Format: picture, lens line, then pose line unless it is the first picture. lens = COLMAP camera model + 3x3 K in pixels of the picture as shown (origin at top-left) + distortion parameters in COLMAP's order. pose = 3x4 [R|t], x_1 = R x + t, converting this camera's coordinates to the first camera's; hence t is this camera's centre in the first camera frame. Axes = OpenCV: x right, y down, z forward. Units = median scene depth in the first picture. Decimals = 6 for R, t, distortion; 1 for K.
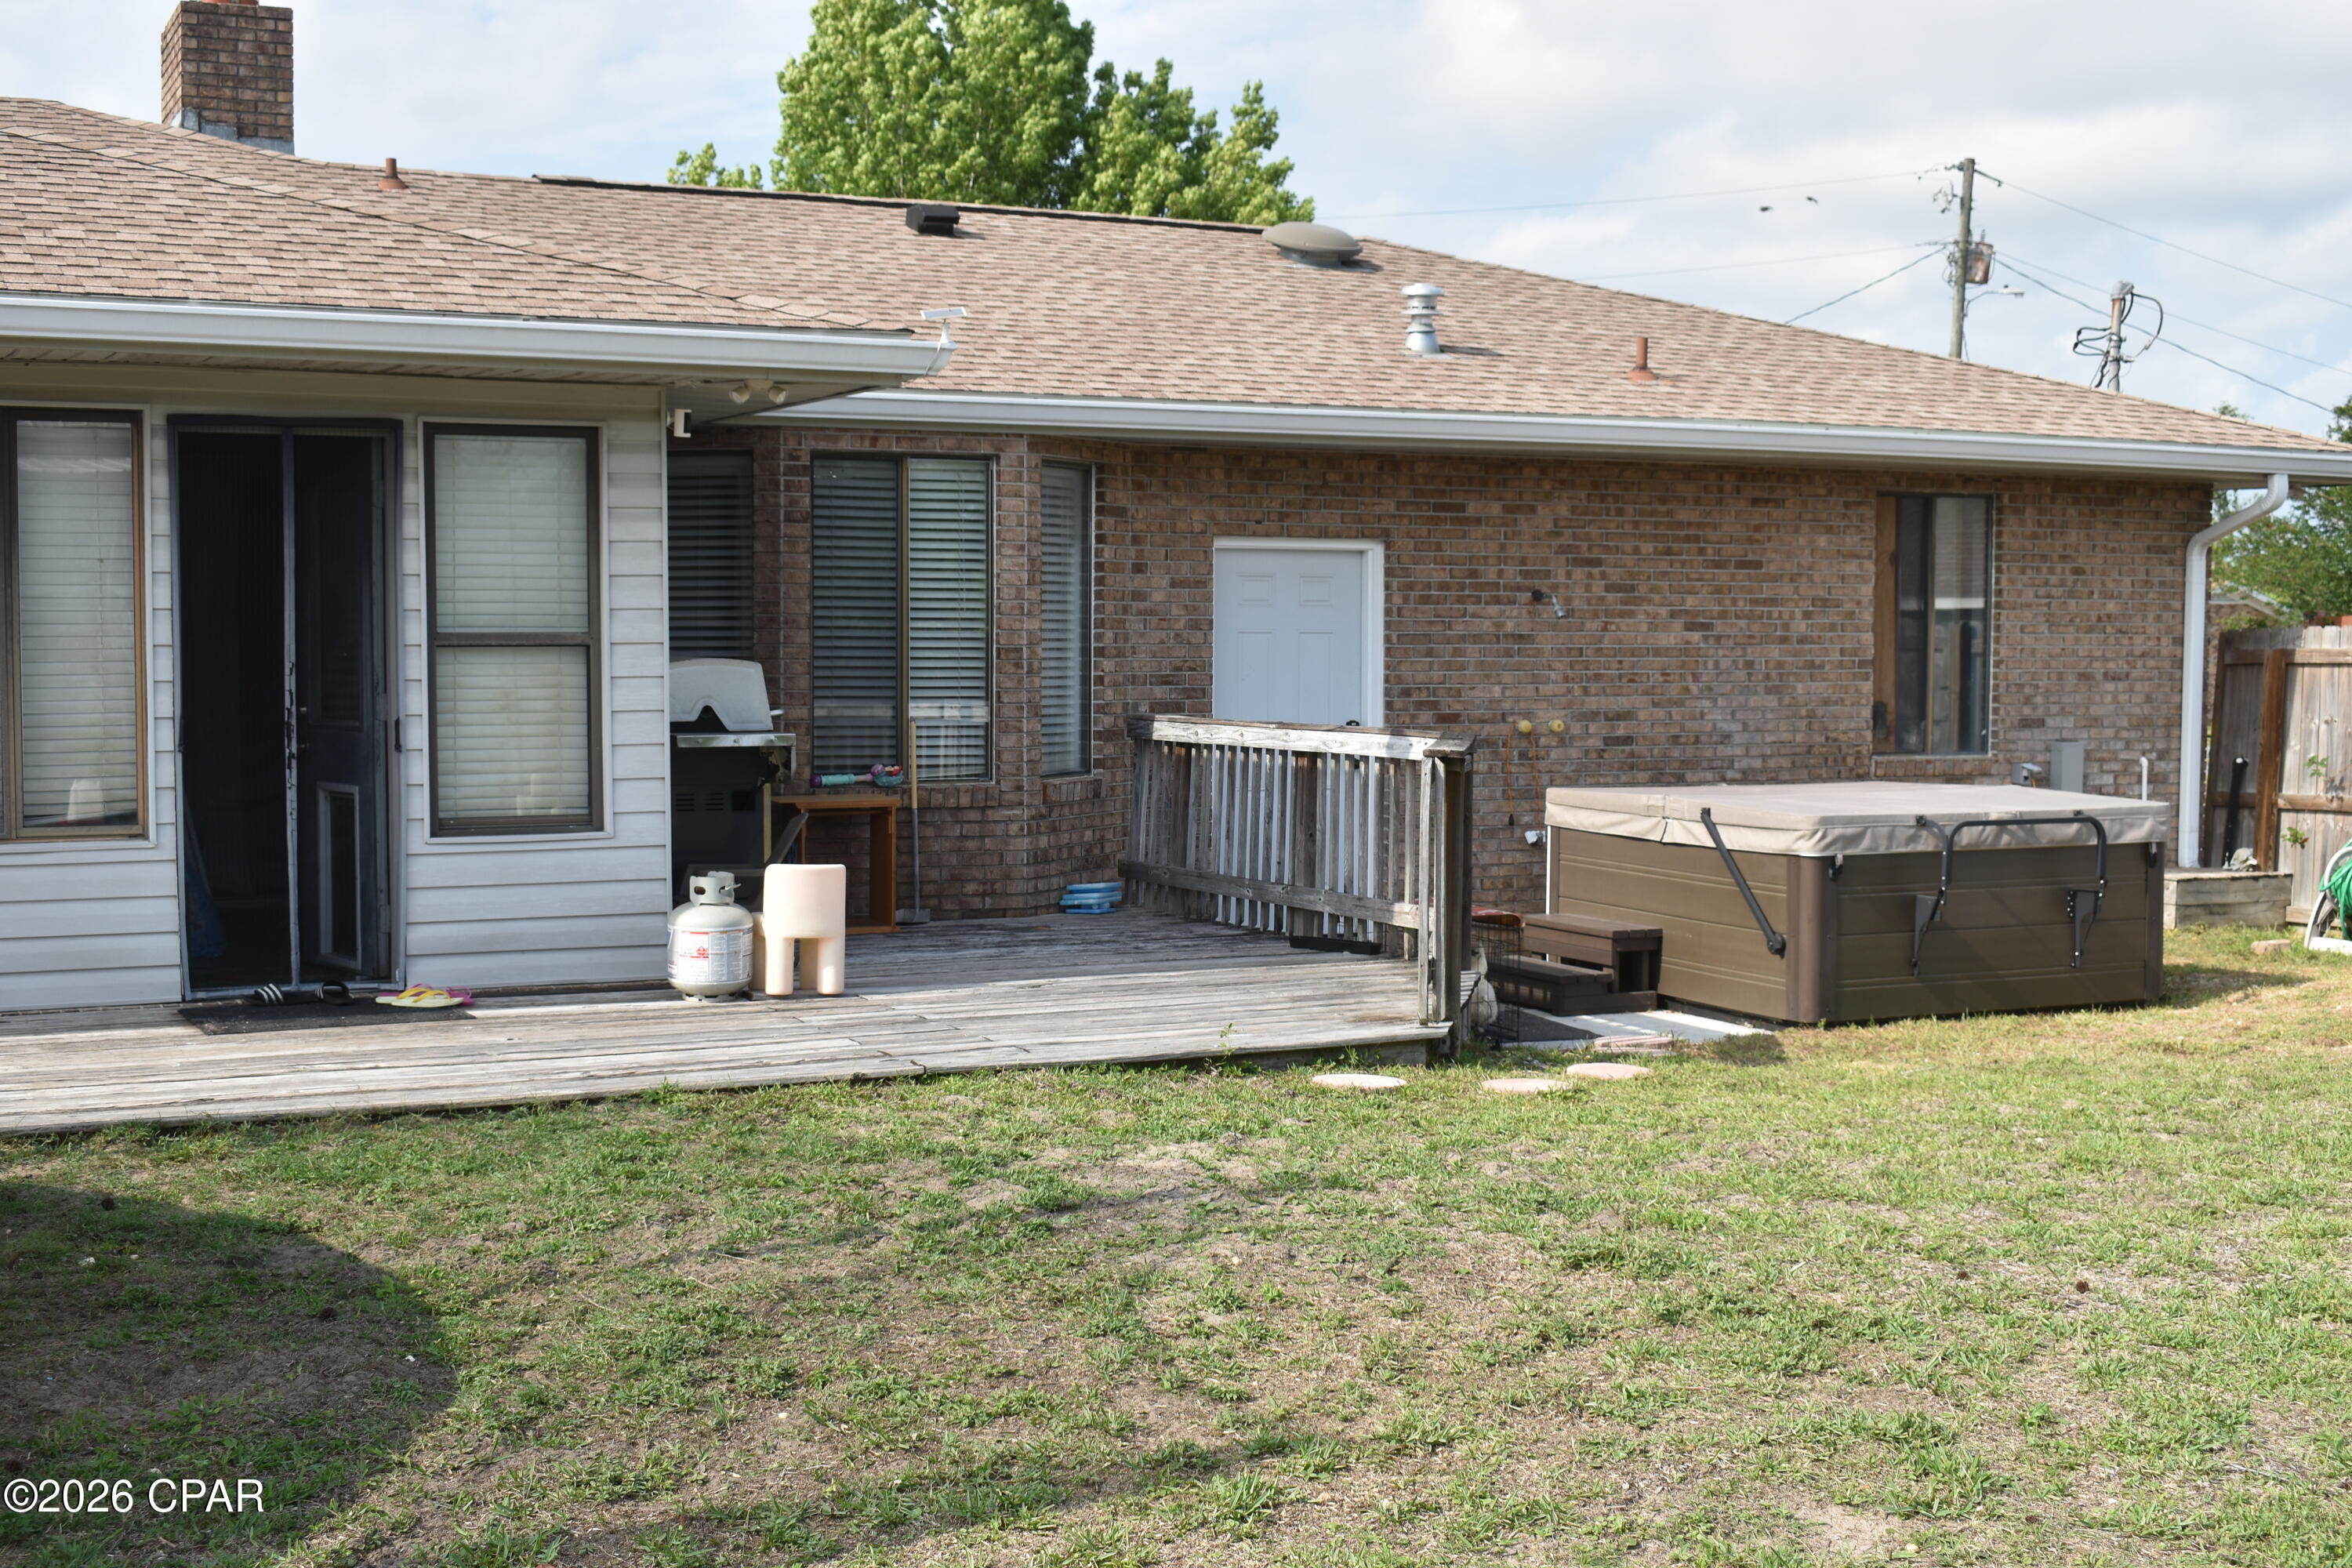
lens RADIAL K [[2998.0, 0, 1176.0], [0, 2998.0, 784.0], [0, 0, 1]] dist [-0.031821, -0.032870]
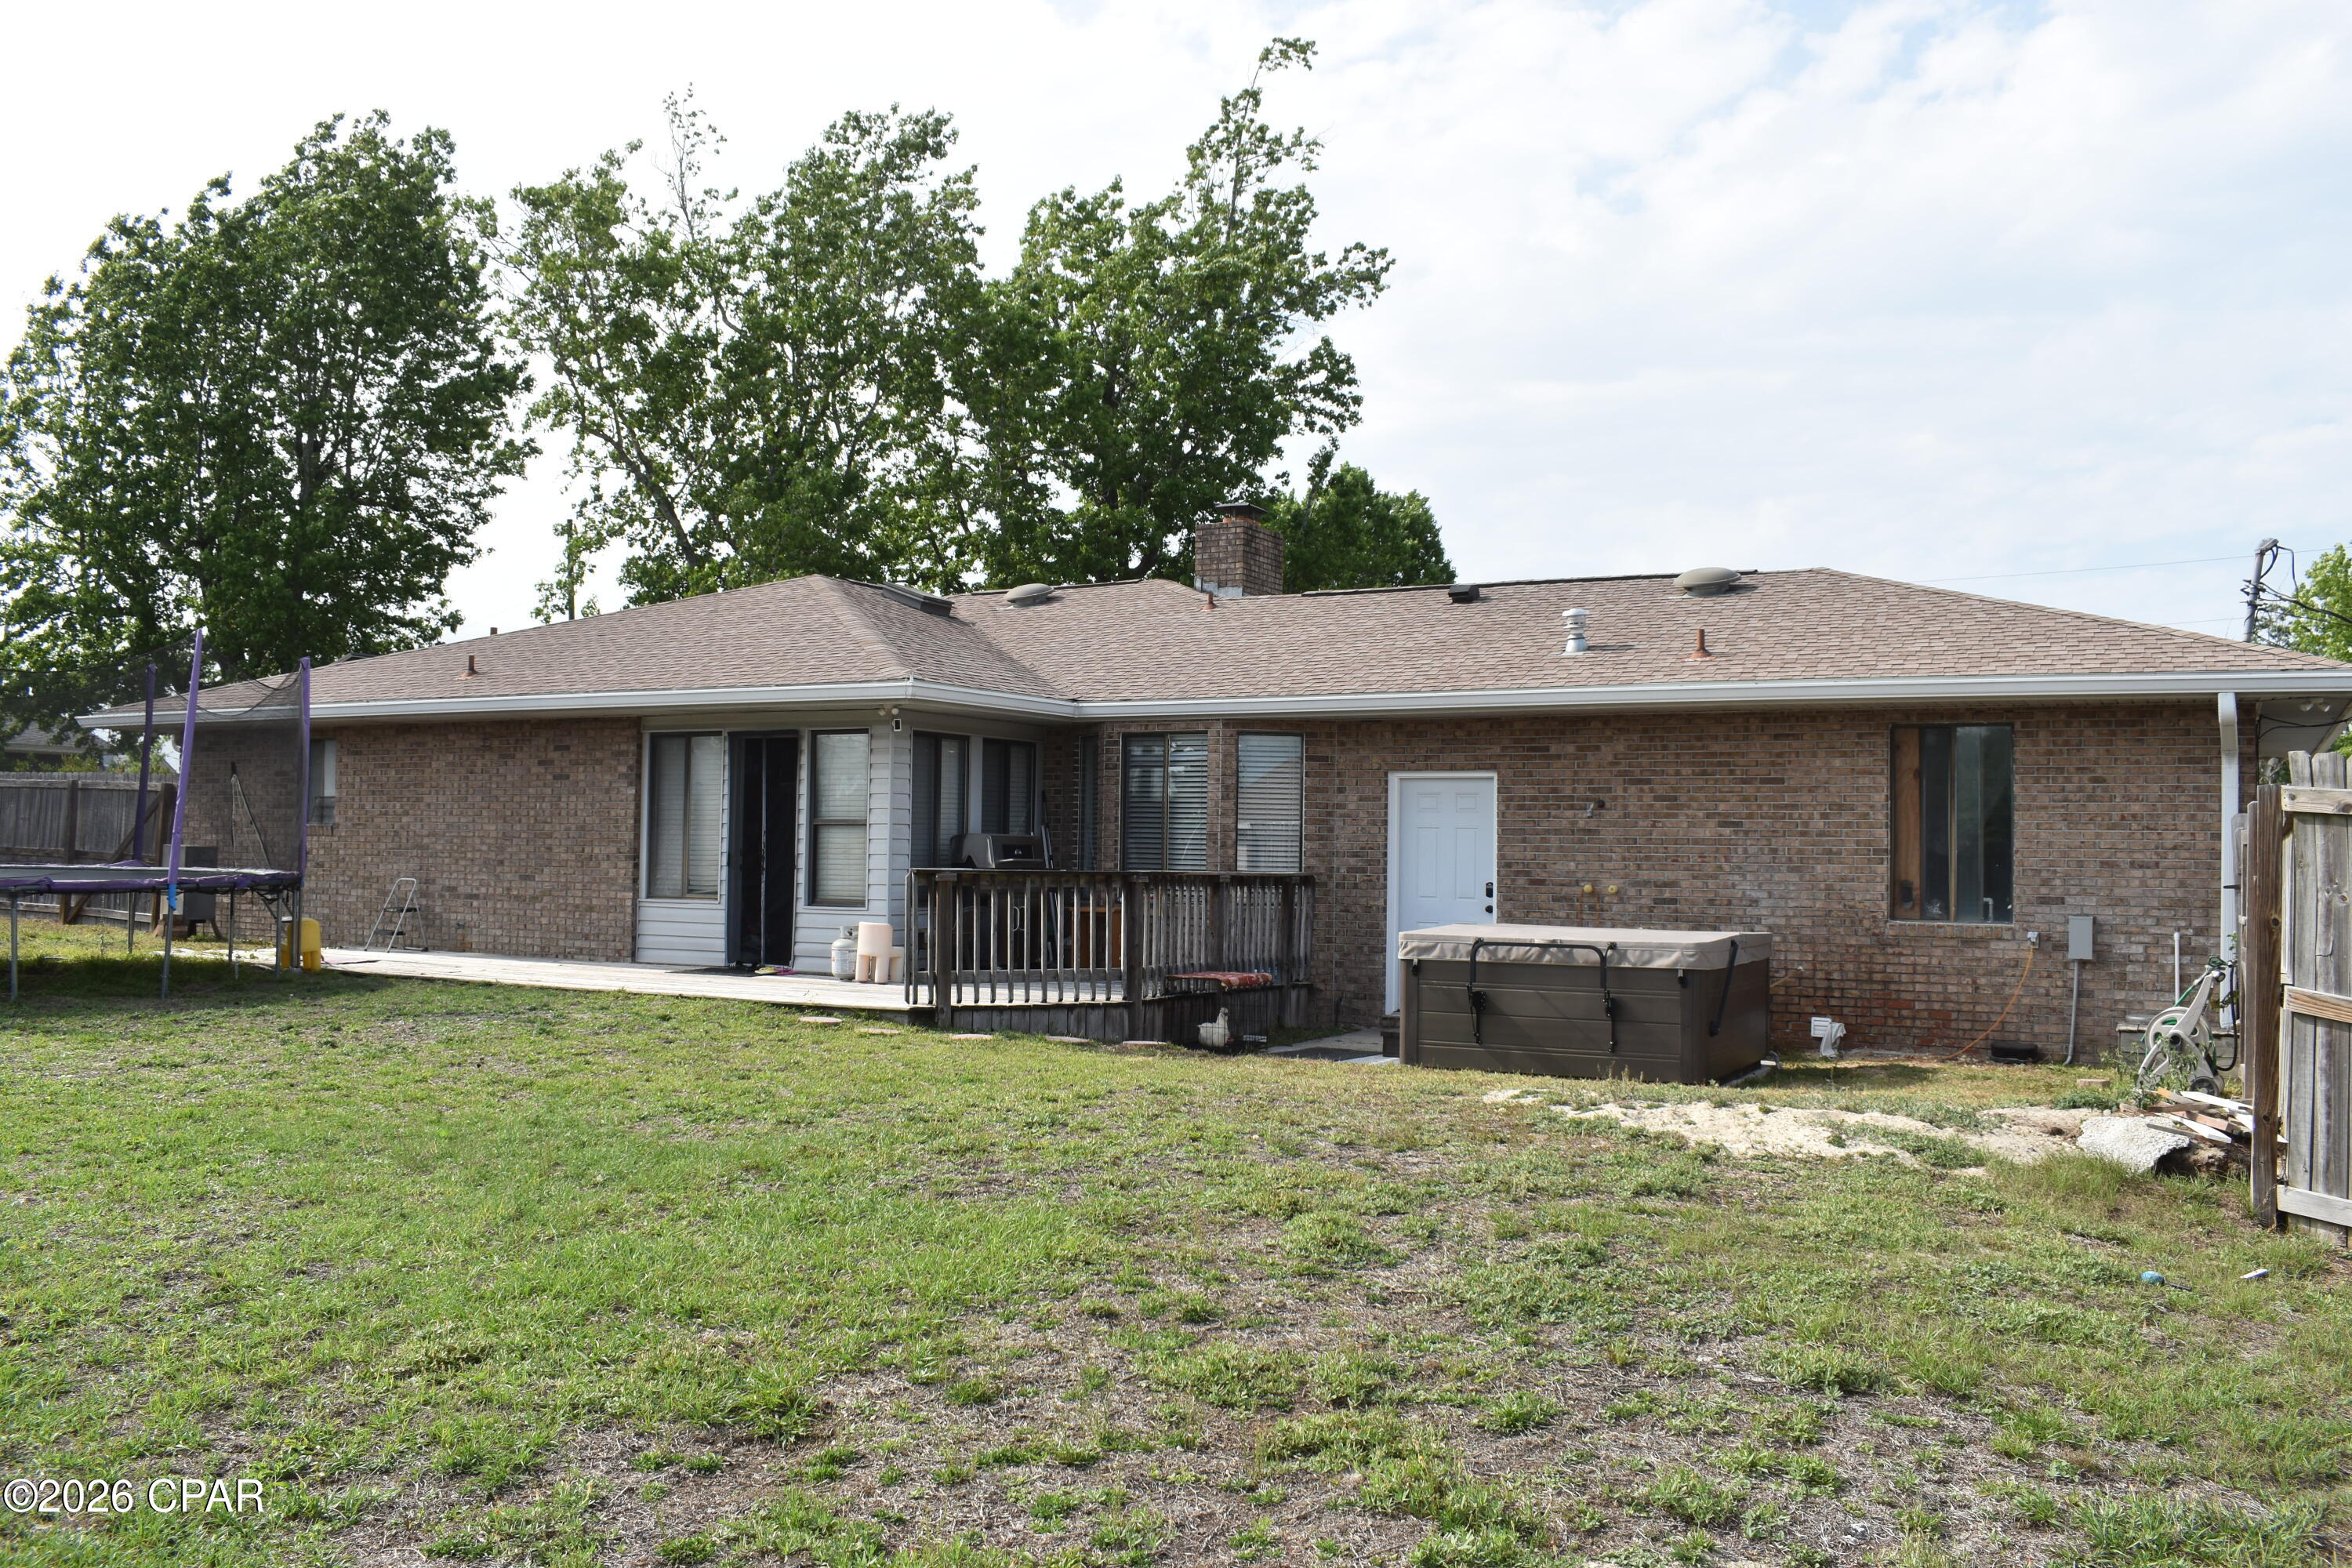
lens RADIAL K [[1995.3, 0, 1176.0], [0, 1995.3, 784.0], [0, 0, 1]] dist [-0.083056, -0.002288]
pose [[0.563397, -0.024924, -0.825810, 0.826869], [-0.056524, 0.996040, -0.068624, 0.009017], [0.824250, 0.085341, 0.559758, 0.245932]]
